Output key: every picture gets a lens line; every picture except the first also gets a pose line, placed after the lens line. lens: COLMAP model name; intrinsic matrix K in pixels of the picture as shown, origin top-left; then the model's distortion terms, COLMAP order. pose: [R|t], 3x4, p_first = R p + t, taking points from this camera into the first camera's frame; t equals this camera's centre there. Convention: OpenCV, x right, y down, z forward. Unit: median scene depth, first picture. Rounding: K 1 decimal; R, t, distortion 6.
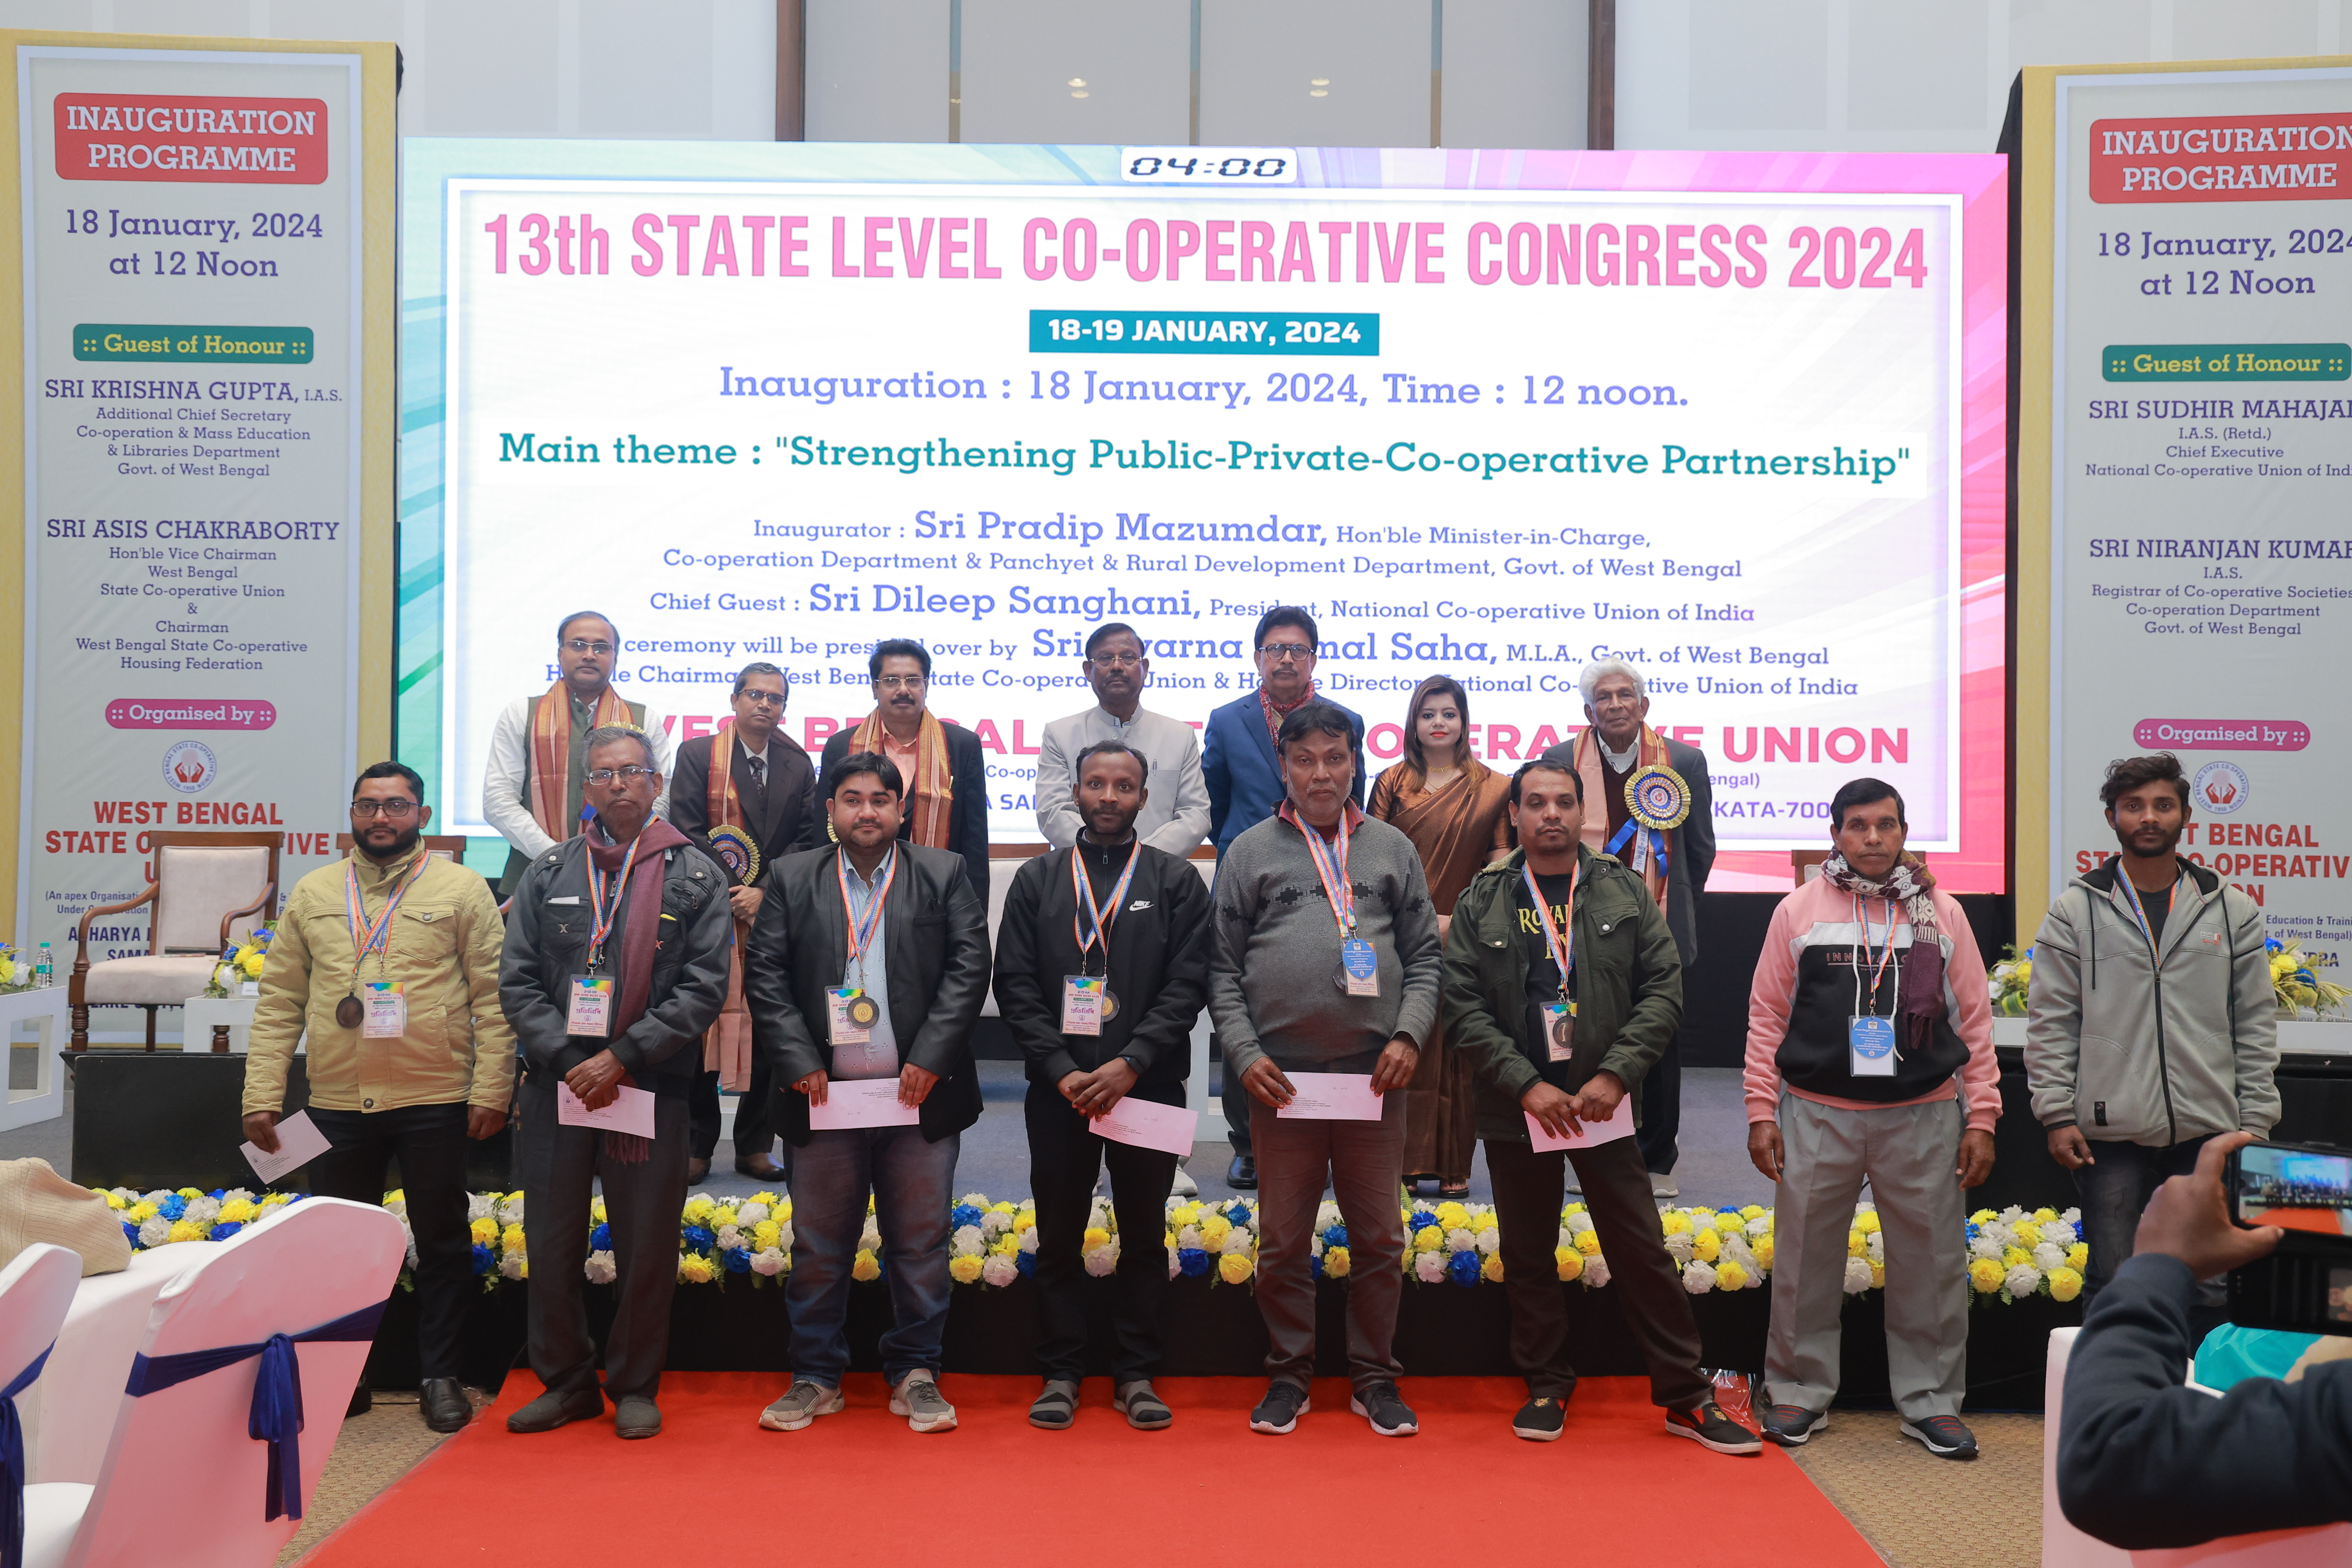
lens RADIAL K [[3592.8, 0, 1145.5], [0, 3592.8, 786.4], [0, 0, 1]] dist [0.067476, 0.000000]
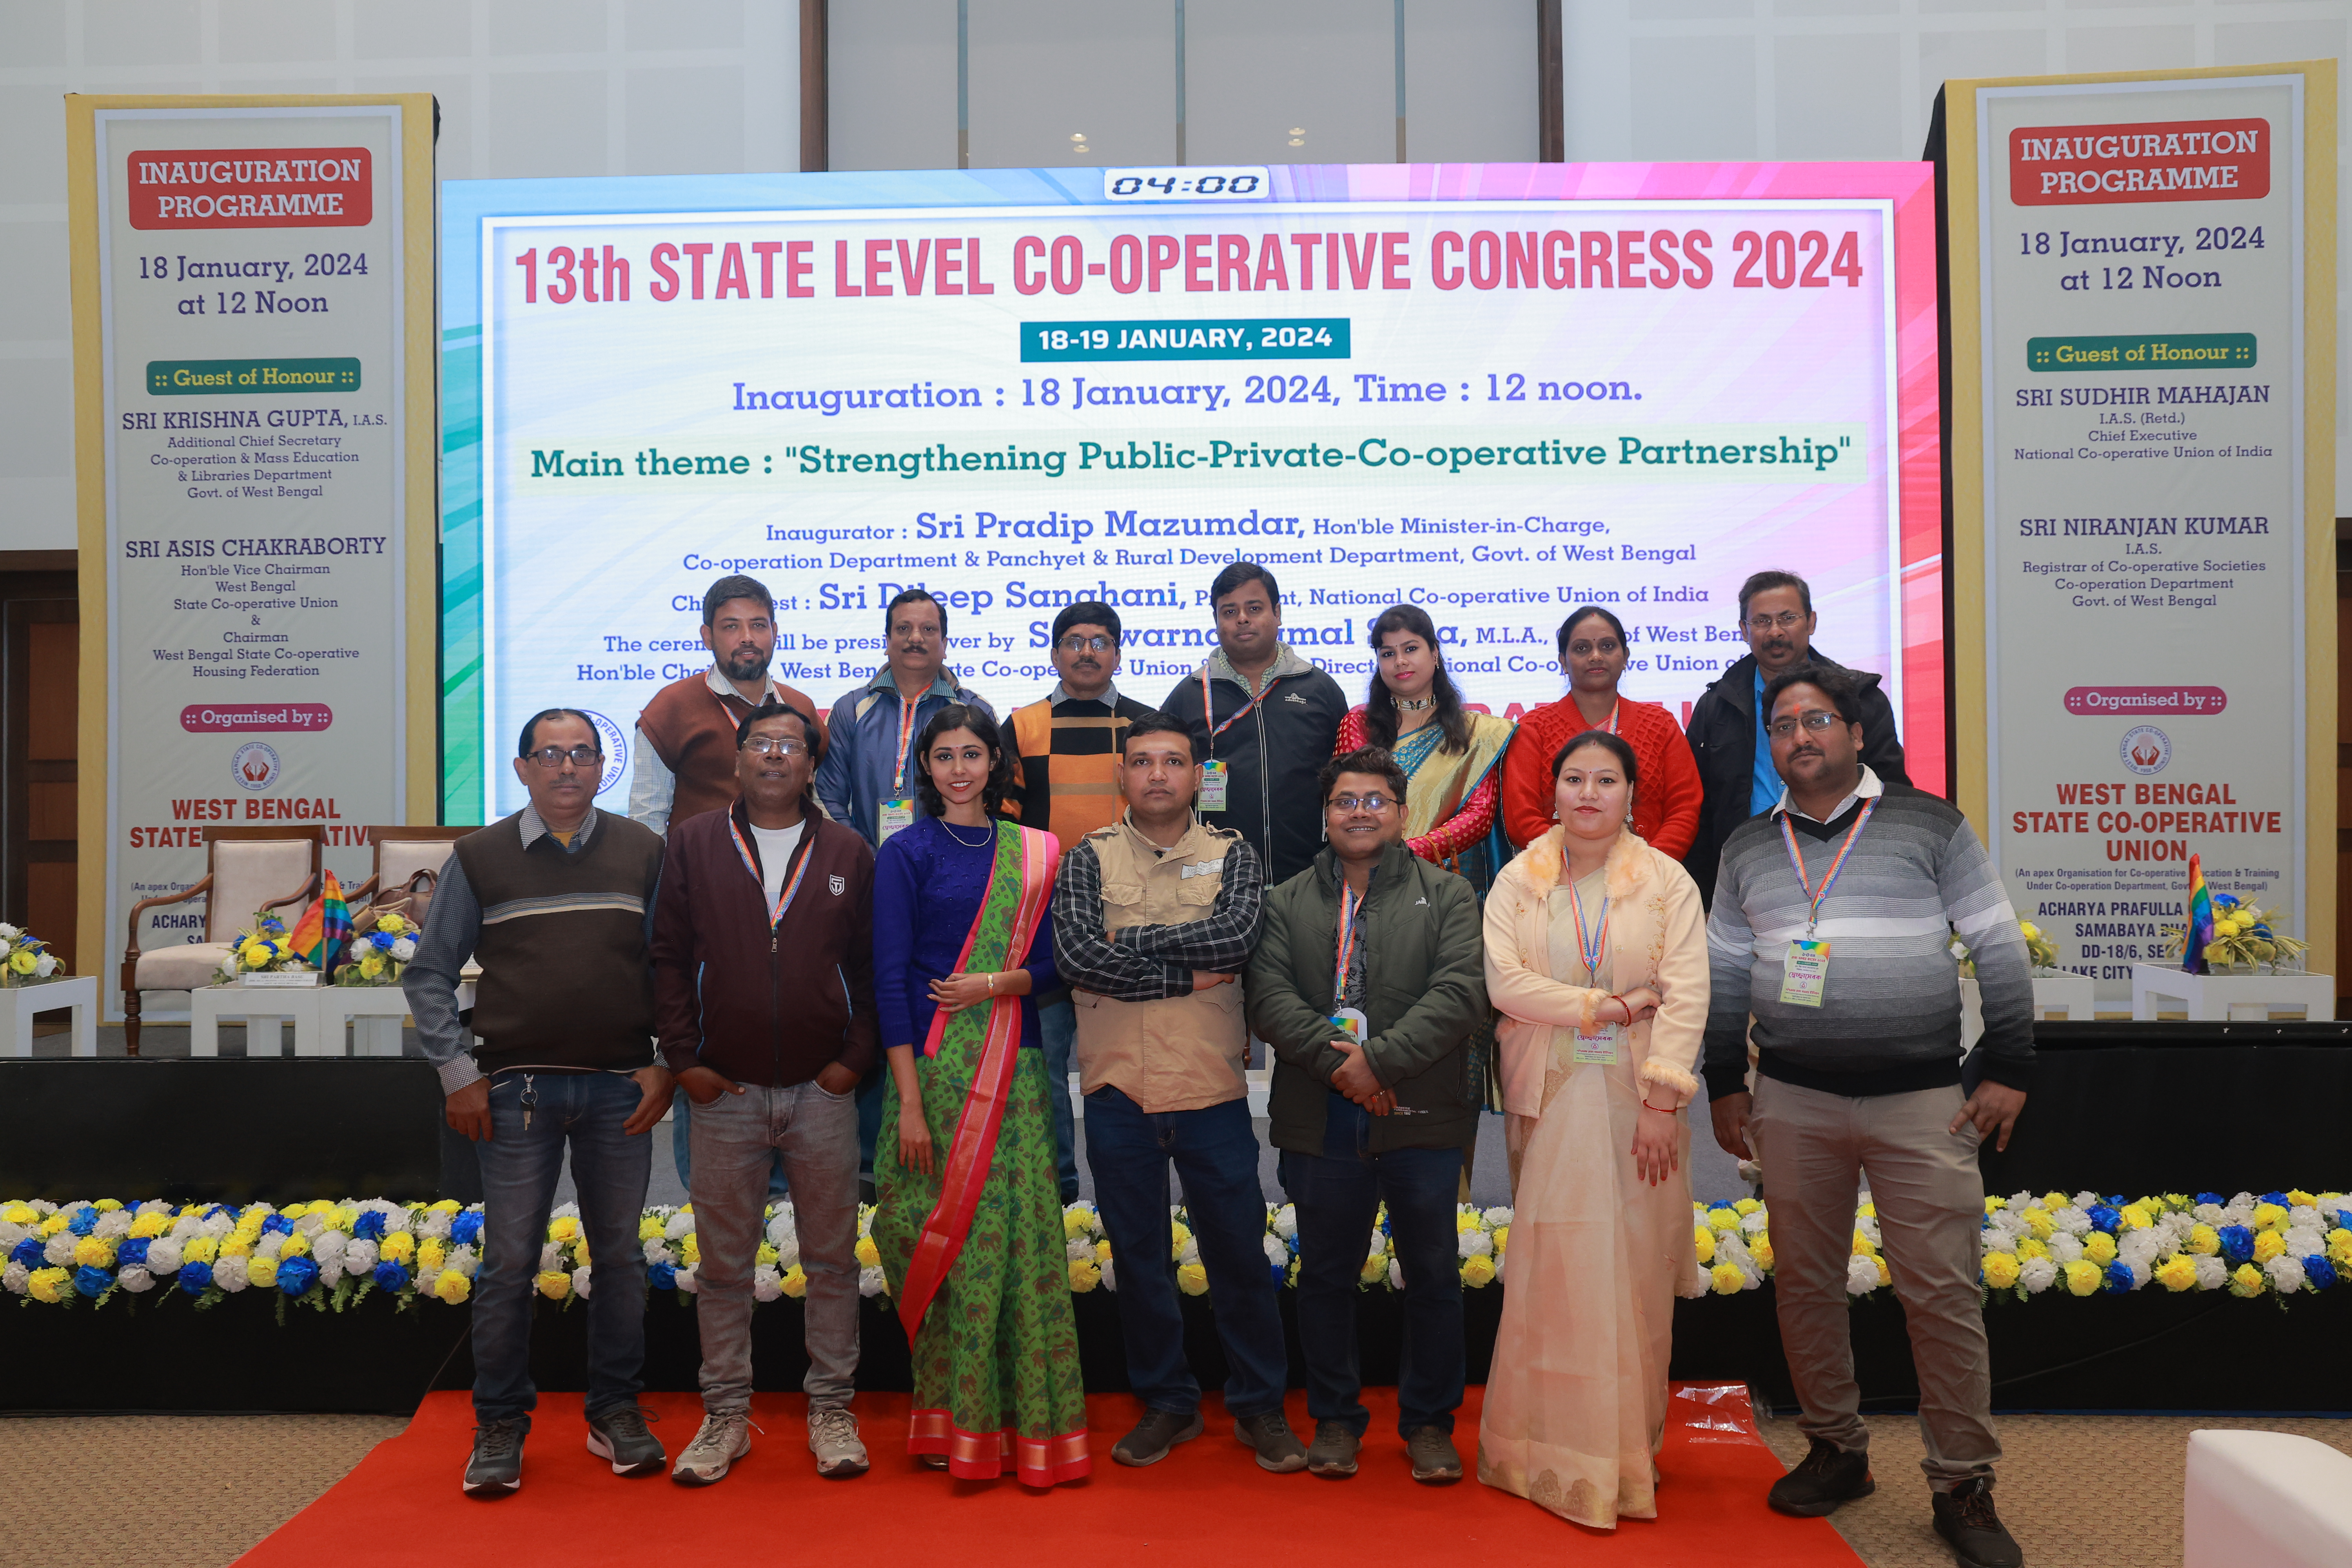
lens RADIAL K [[2928.2, 0, 1101.7], [0, 2928.2, 778.3], [0, 0, 1]] dist [-0.055731, 0.000000]
pose [[0.999376, -0.018641, -0.030002, 0.015160], [0.018717, 0.999822, 0.002266, 0.000990], [0.029954, -0.002826, 0.999547, 0.133865]]
